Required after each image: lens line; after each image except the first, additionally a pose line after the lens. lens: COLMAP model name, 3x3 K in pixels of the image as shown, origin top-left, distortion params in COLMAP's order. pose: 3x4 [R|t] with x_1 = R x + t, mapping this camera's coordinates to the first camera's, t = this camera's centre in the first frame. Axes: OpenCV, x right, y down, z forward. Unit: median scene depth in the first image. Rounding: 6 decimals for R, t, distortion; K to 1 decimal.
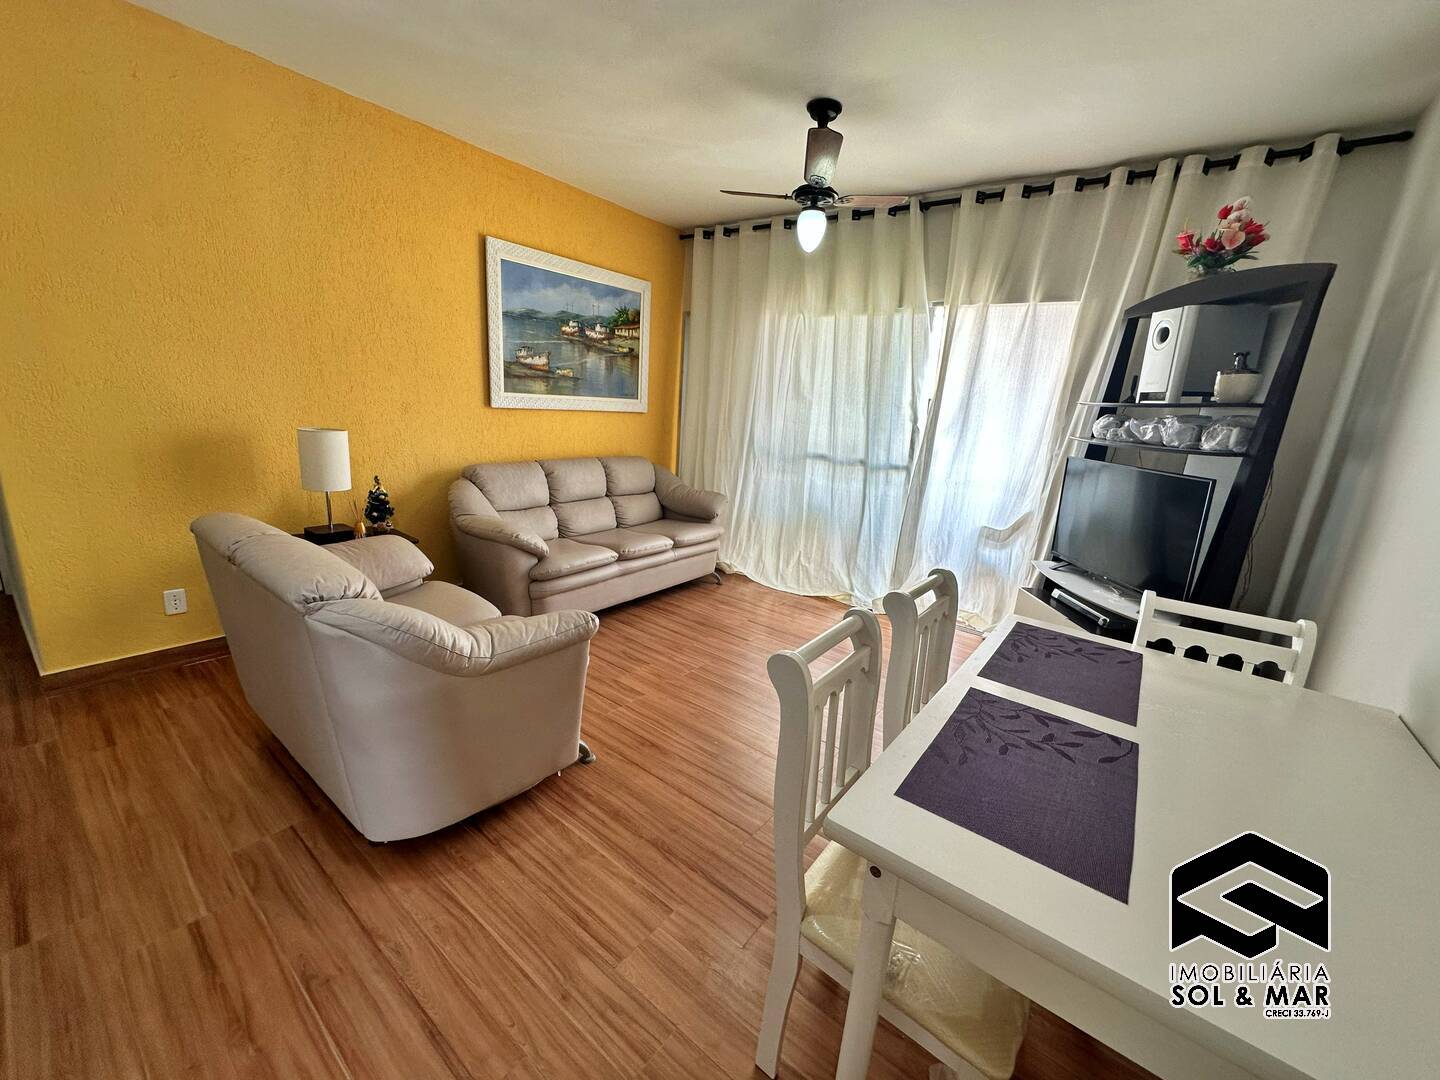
lens RADIAL K [[575.0, 0, 718.5], [0, 575.0, 539.0], [0, 0, 1]] dist [-0.004241, 0.001945]
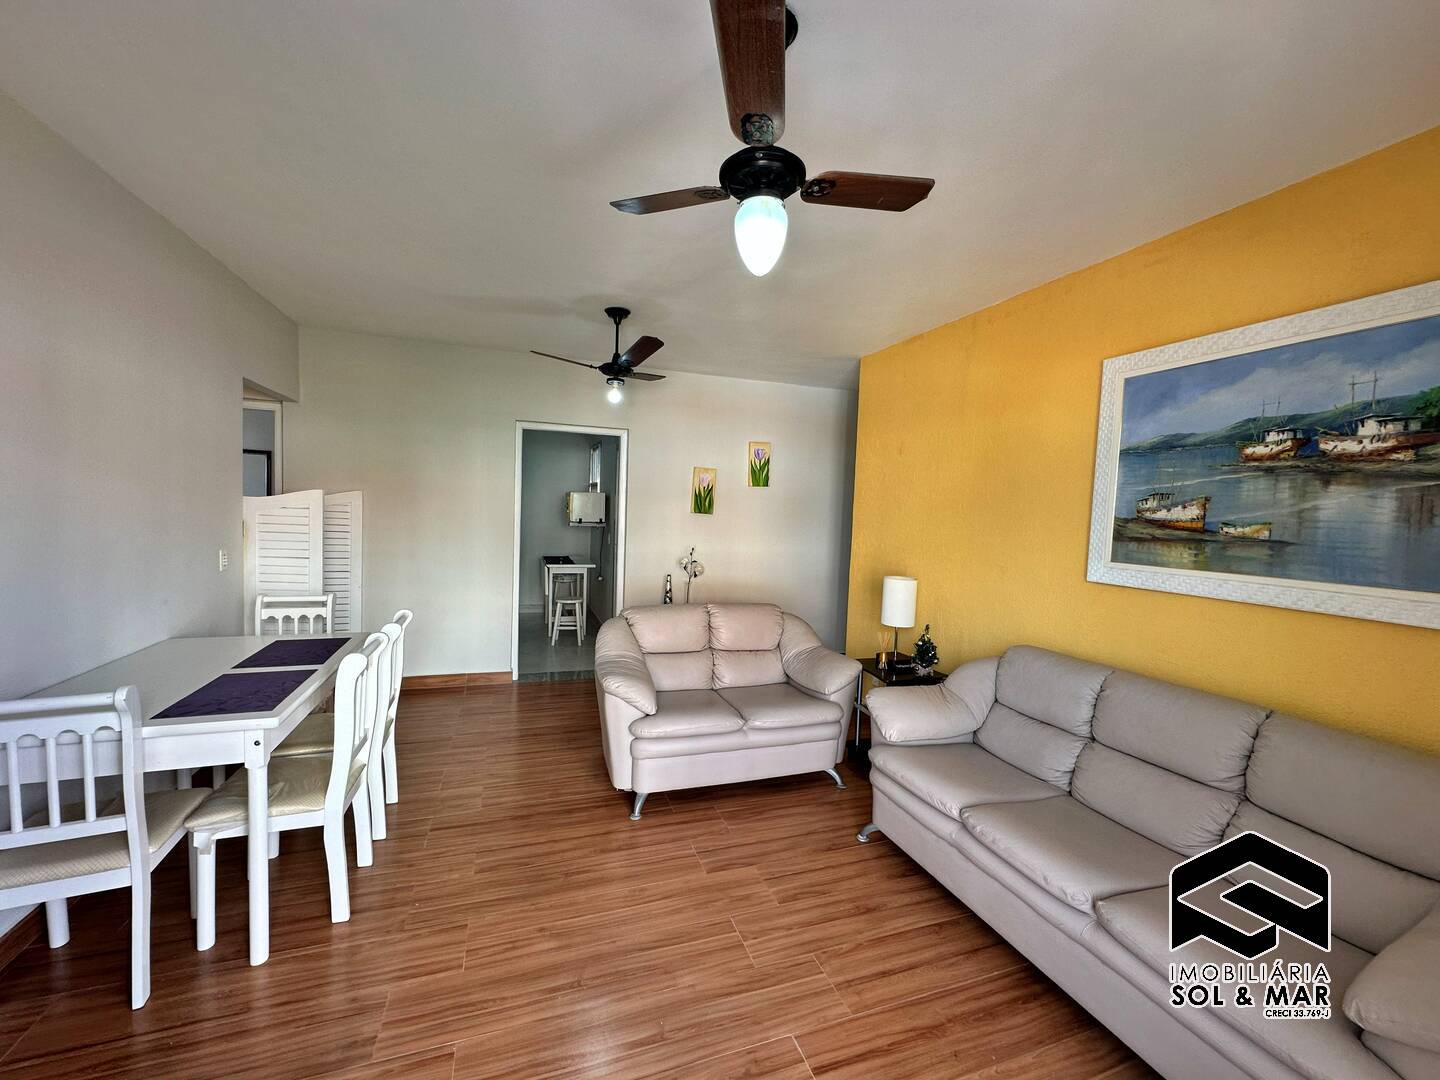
lens RADIAL K [[575.0, 0, 721.6], [0, 575.0, 539.6], [0, 0, 1]] dist [-0.004241, 0.001945]
pose [[-0.534294, -0.047115, -0.843985, 0.437916], [-0.277556, 0.952865, 0.122517, -0.227555], [0.798431, 0.299713, -0.522187, 0.945207]]
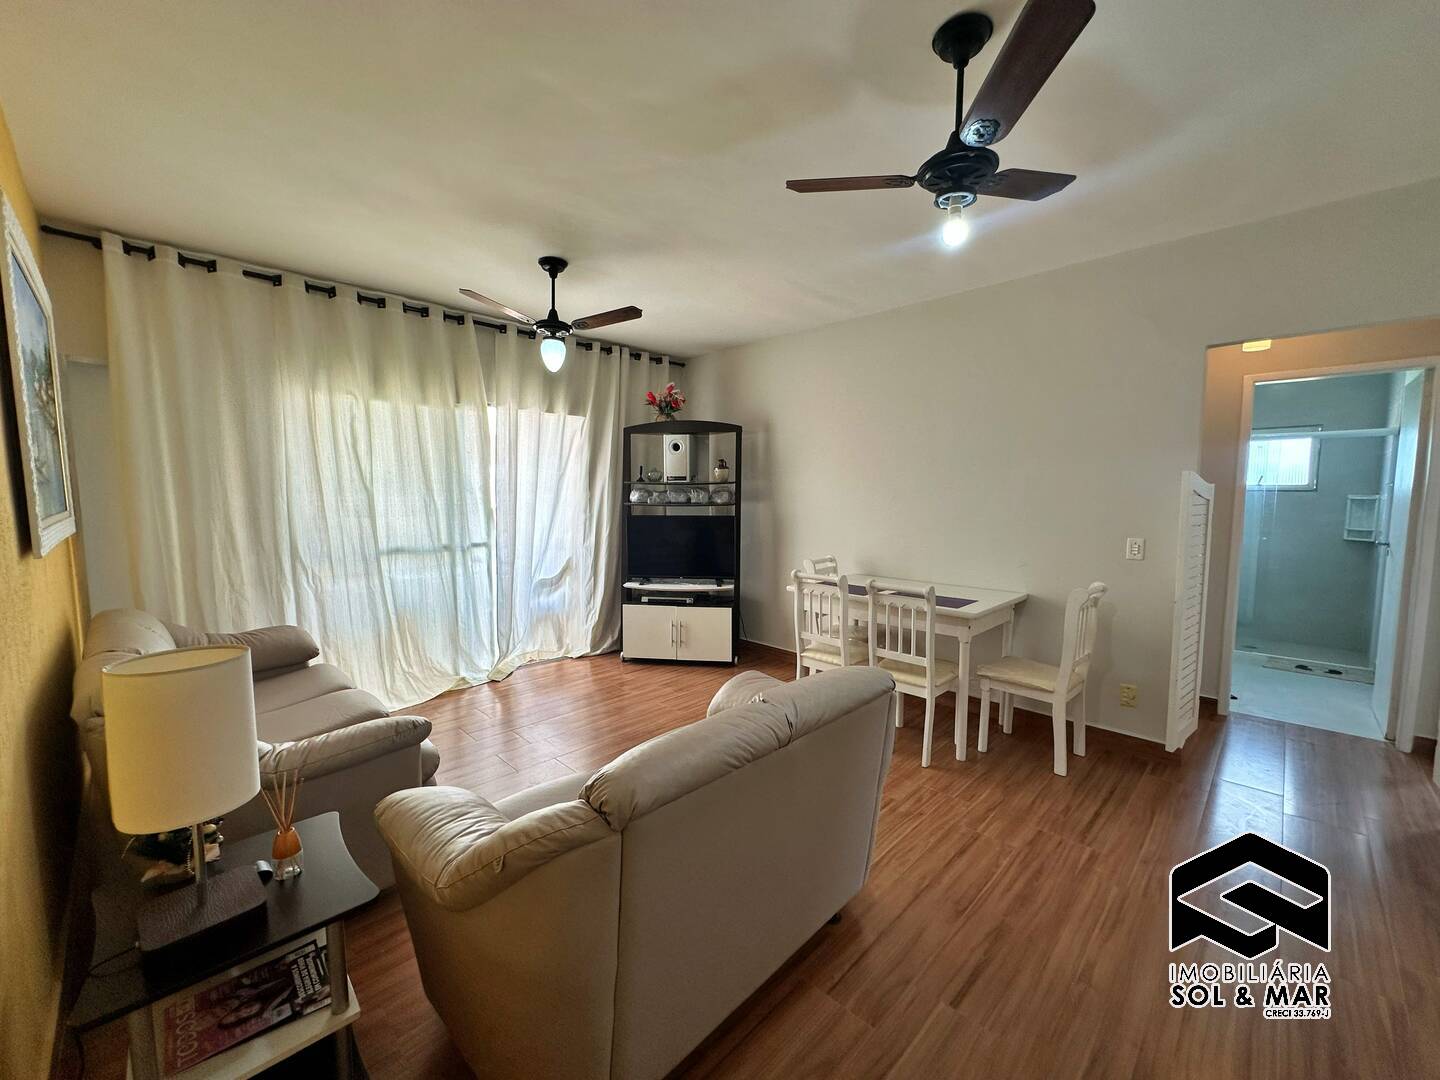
lens RADIAL K [[575.0, 0, 718.9], [0, 575.0, 540.5], [0, 0, 1]] dist [-0.004241, 0.001945]
pose [[0.119629, -0.154173, 0.980775, -0.726068], [0.241981, 0.962606, 0.121802, -0.162084], [-0.962878, 0.222758, 0.152463, 0.405981]]
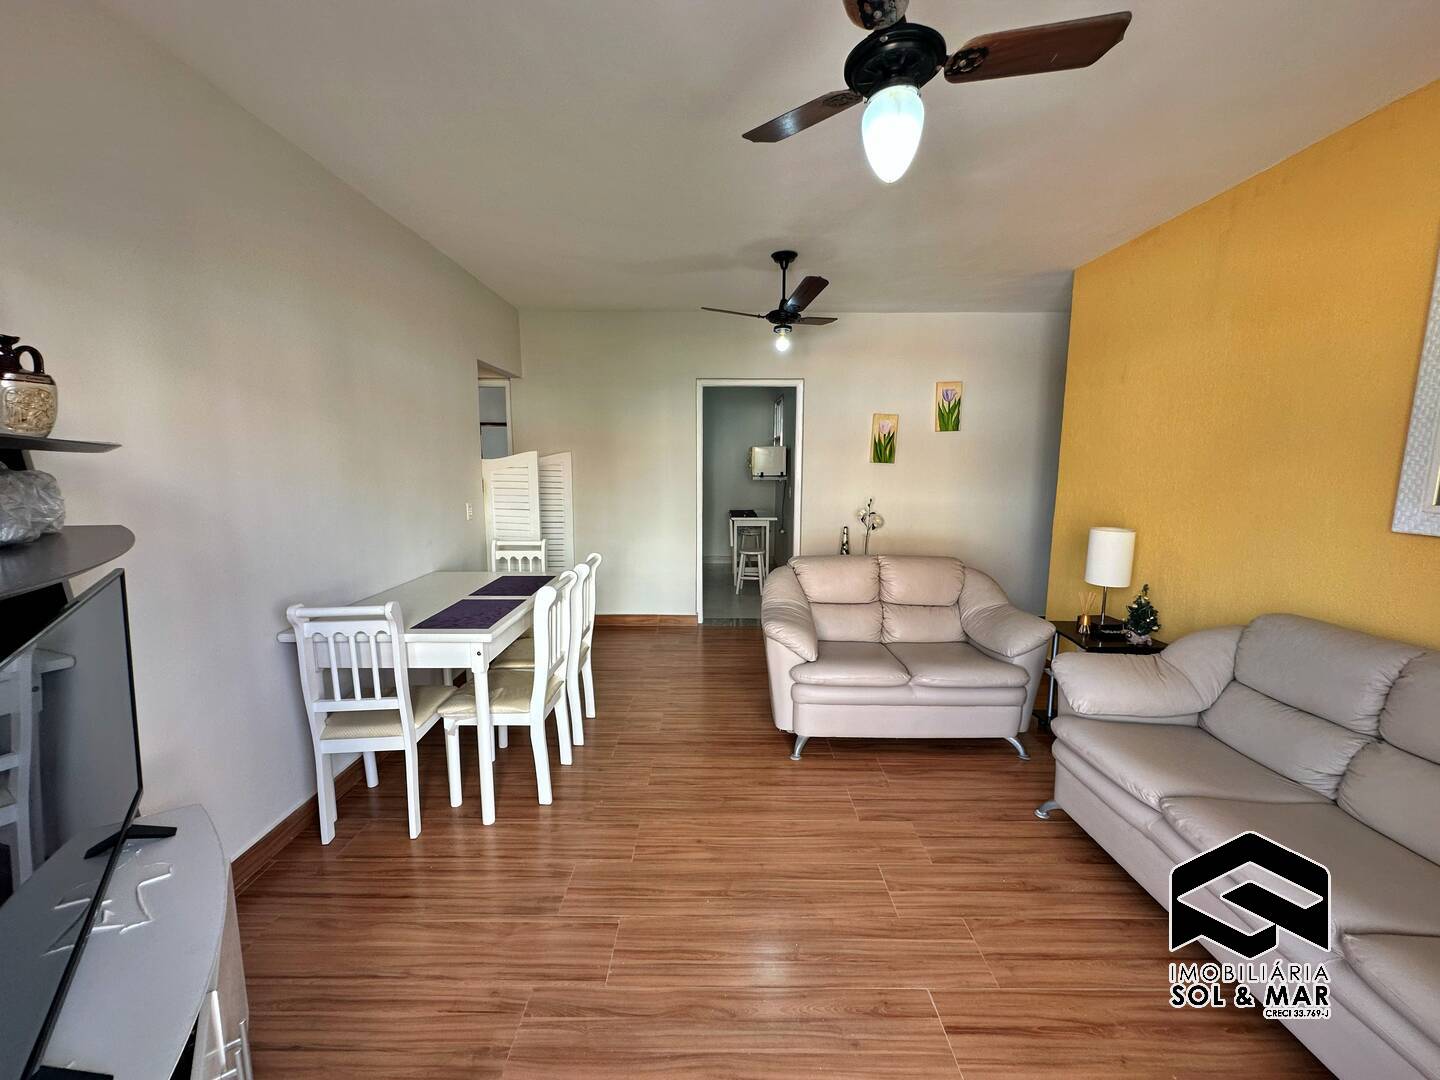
lens RADIAL K [[575.0, 0, 720.9], [0, 575.0, 540.3], [0, 0, 1]] dist [-0.004241, 0.001945]
pose [[-0.786154, 0.009845, -0.617952, 0.404486], [-0.207534, 0.937609, 0.278961, -0.228967], [0.582143, 0.347552, -0.735062, 0.980076]]
